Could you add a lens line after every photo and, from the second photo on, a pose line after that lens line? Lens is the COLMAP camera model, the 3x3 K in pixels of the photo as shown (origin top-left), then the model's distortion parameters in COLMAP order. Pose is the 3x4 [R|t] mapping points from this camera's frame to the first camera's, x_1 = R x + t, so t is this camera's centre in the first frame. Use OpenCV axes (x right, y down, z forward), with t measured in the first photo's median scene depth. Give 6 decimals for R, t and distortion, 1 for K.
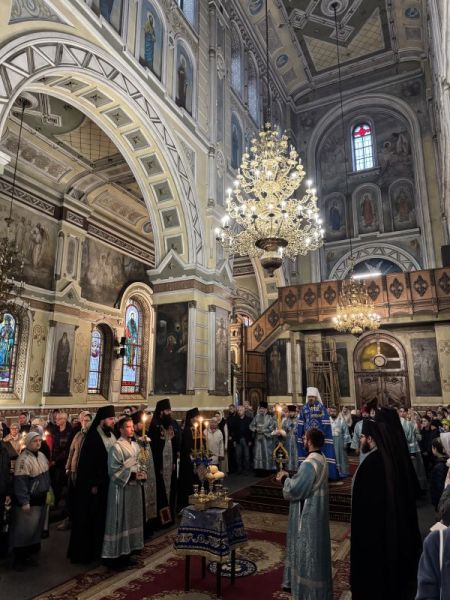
lens RADIAL K [[424.4, 0, 224.9], [0, 424.4, 301.4], [0, 0, 1]] dist [0.131357, -0.149258]
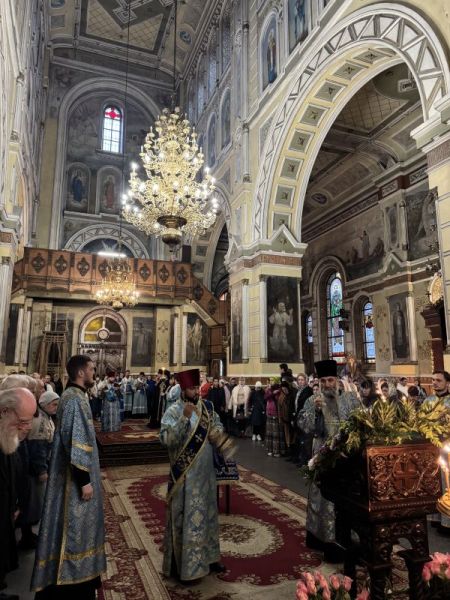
lens RADIAL K [[424.4, 0, 224.9], [0, 424.4, 301.4], [0, 0, 1]] dist [0.131357, -0.149258]
pose [[0.681721, 0.125761, 0.720722, -0.222863], [-0.164868, 0.986184, -0.016136, 0.024764], [-0.712794, -0.107824, 0.693036, 0.051757]]
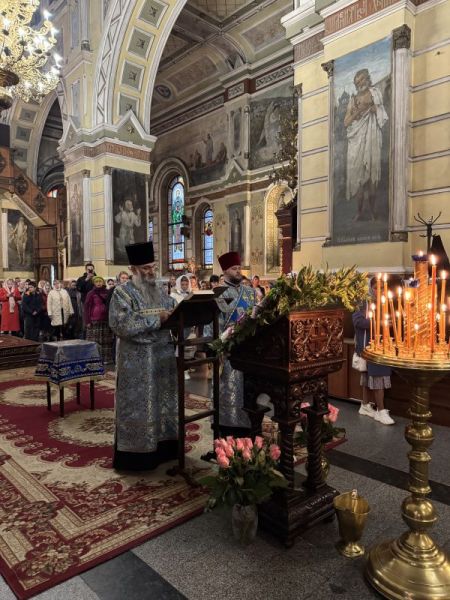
lens RADIAL K [[427.8, 0, 223.5], [0, 427.8, 301.6], [0, 0, 1]] dist [0.080705, -0.106880]
pose [[0.351981, -0.033624, 0.935403, -0.220044], [-0.204289, 0.972502, 0.111829, 0.044819], [-0.913442, -0.230454, 0.335433, 0.082289]]
